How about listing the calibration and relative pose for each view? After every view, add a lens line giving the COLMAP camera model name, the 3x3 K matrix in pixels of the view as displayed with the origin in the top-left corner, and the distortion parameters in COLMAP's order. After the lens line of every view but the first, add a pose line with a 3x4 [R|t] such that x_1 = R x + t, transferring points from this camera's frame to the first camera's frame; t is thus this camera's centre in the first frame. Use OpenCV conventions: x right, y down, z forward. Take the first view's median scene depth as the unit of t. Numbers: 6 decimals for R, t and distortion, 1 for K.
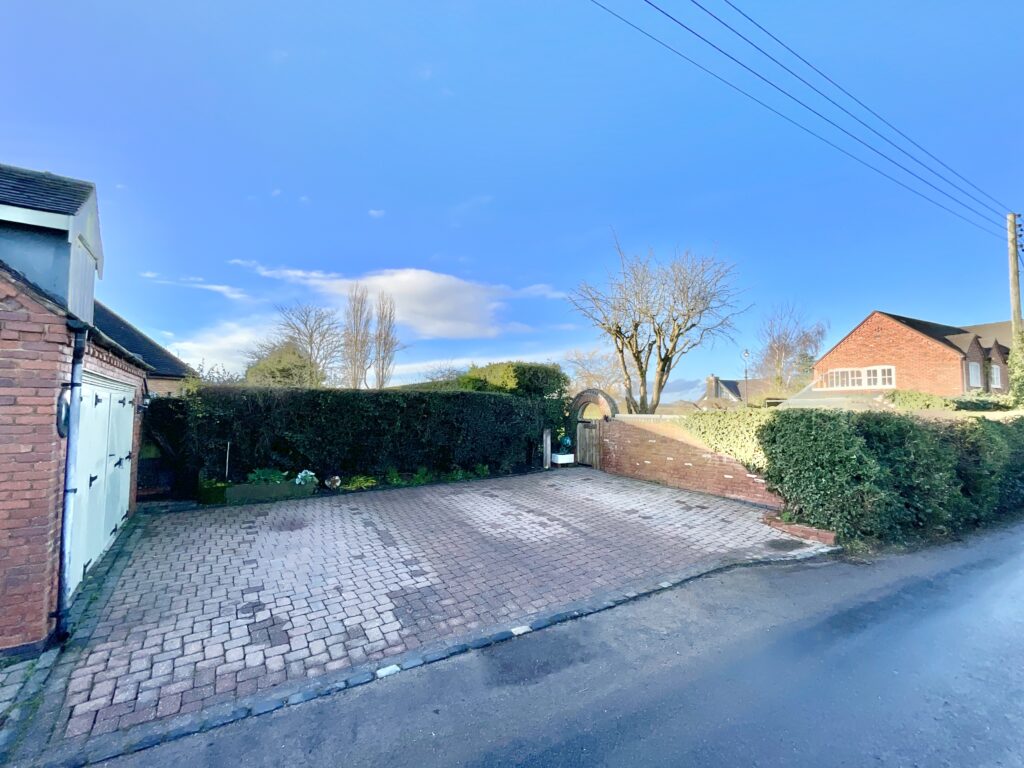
lens RADIAL K [[434.5, 0, 509.7], [0, 434.5, 386.3], [0, 0, 1]] dist [-0.003311, 0.008773]
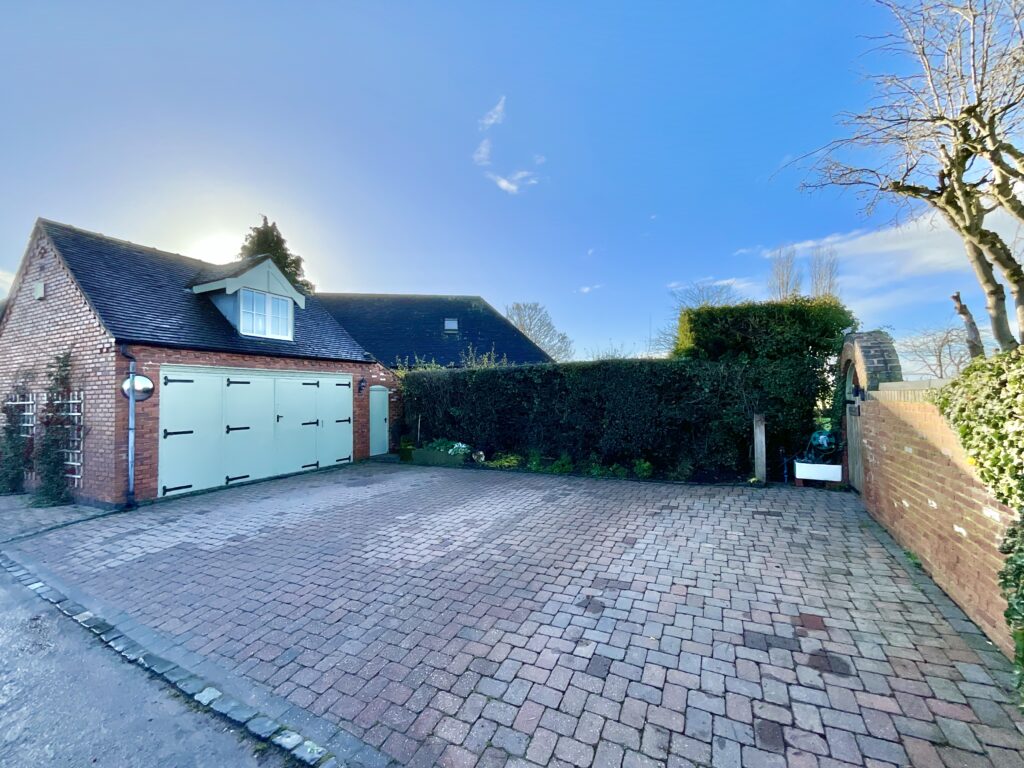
lens RADIAL K [[427.6, 0, 512.0], [0, 427.6, 384.0], [0, 0, 1]] dist [-0.000130, 0.008377]
pose [[0.480642, -0.032569, -0.876312, 0.721595], [0.061561, 0.998098, -0.003331, 0.072068], [0.874754, -0.052346, 0.481732, 0.775352]]
